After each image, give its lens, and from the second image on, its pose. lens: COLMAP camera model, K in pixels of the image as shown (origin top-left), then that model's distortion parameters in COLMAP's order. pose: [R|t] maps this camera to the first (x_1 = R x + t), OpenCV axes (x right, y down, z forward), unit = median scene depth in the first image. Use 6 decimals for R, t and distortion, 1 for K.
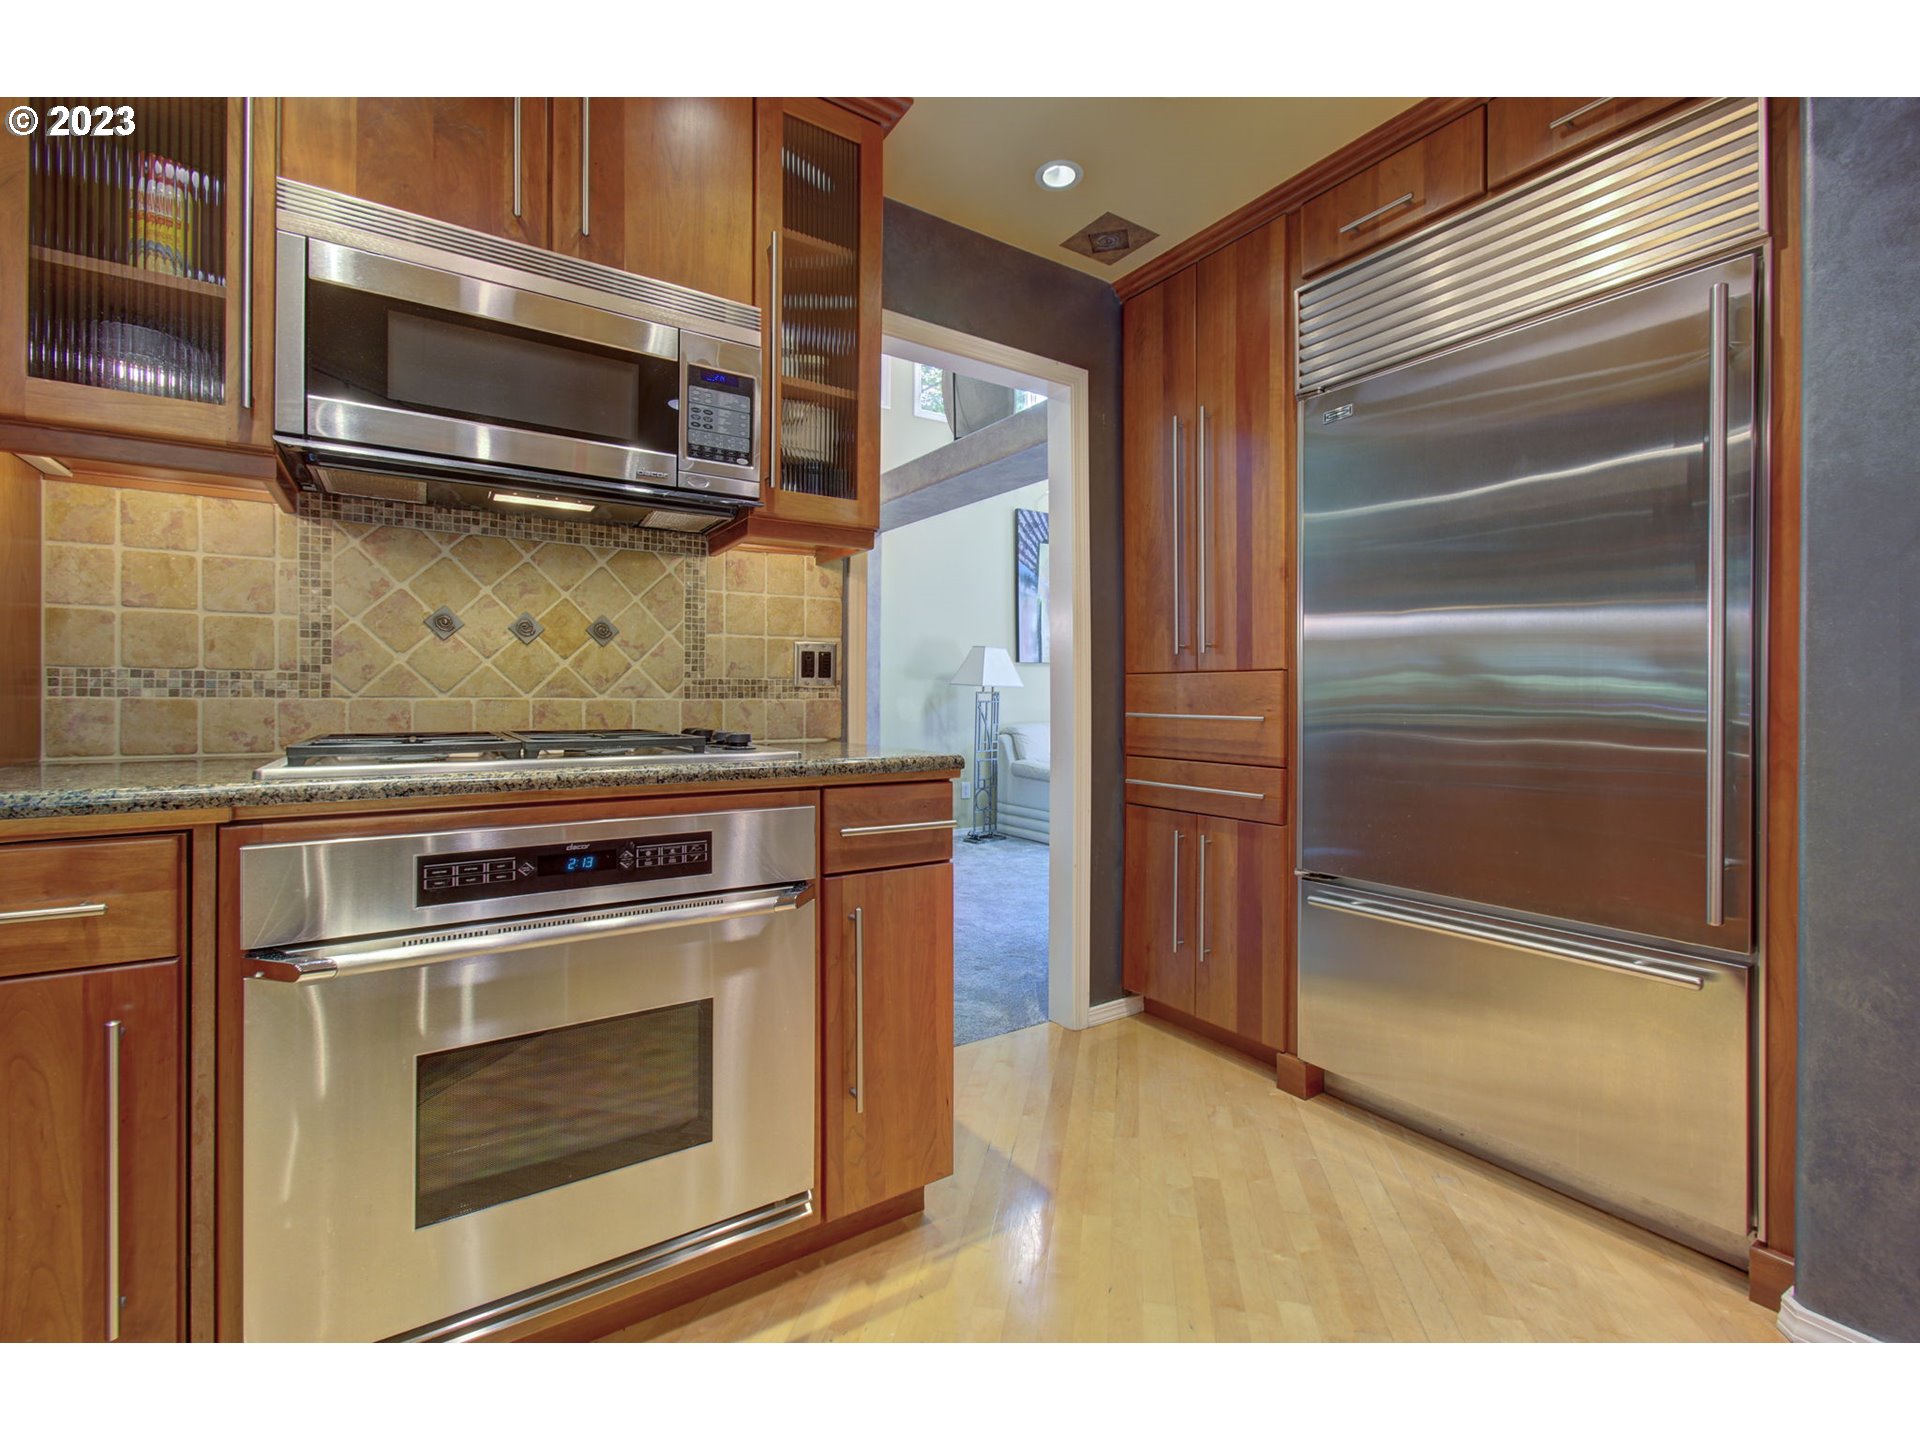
lens RADIAL K [[837.9, 0, 984.1], [0, 837.9, 692.0], [0, 0, 1]] dist [0.001007, 0.001626]
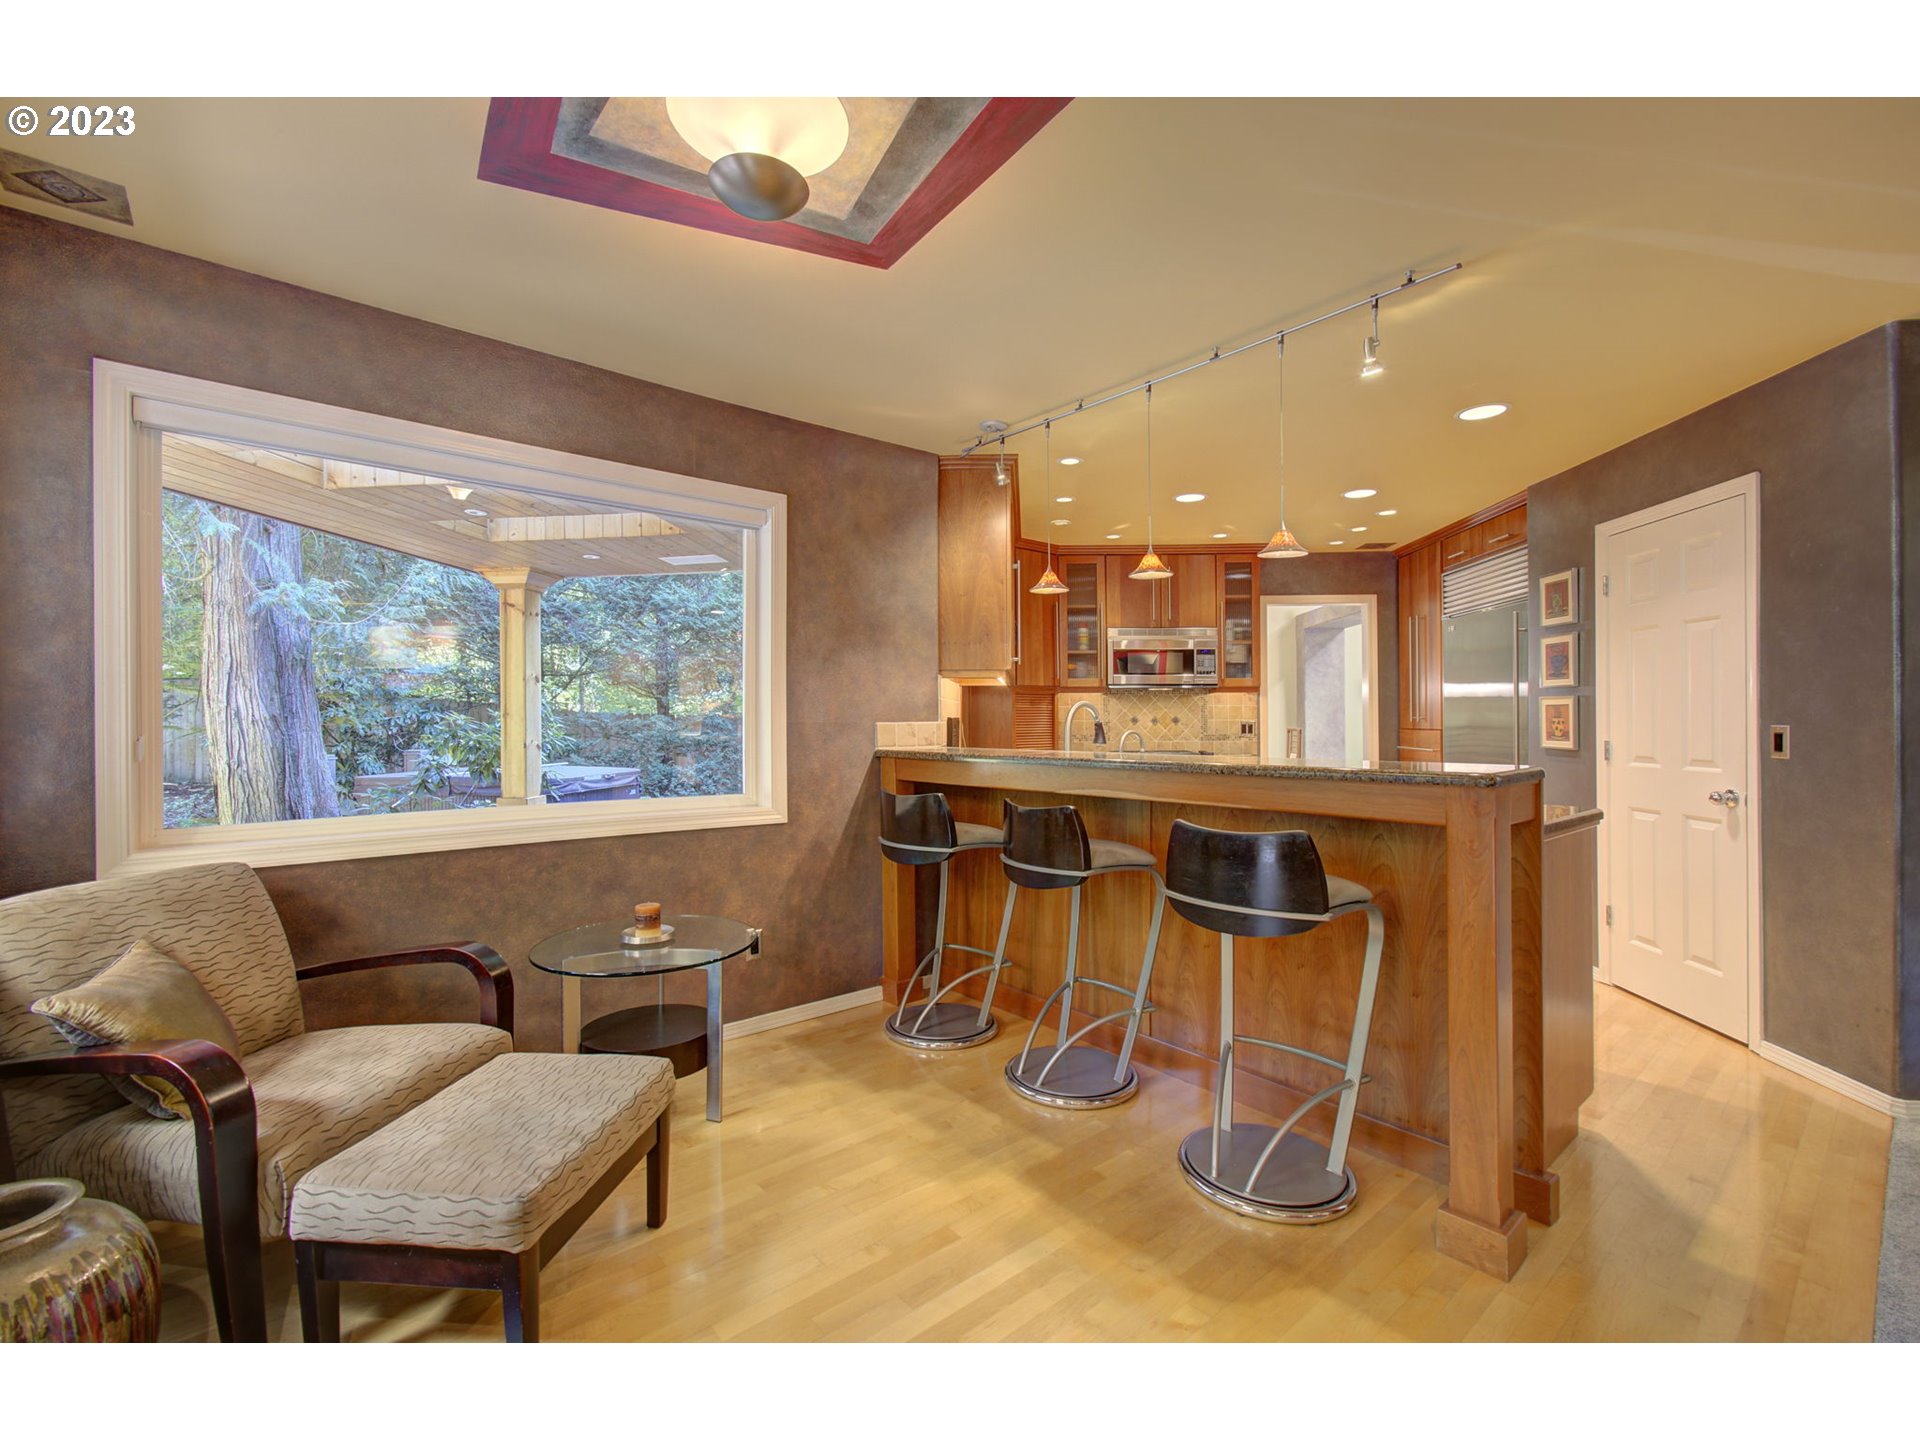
lens RADIAL K [[837.9, 0, 963.6], [0, 837.9, 716.6], [0, 0, 1]] dist [0.001007, 0.001626]
pose [[0.776675, -0.005699, -0.629875, 0.891076], [0.008466, 0.999963, 0.001392, -0.091263], [0.629844, -0.006414, 0.776695, -1.910918]]
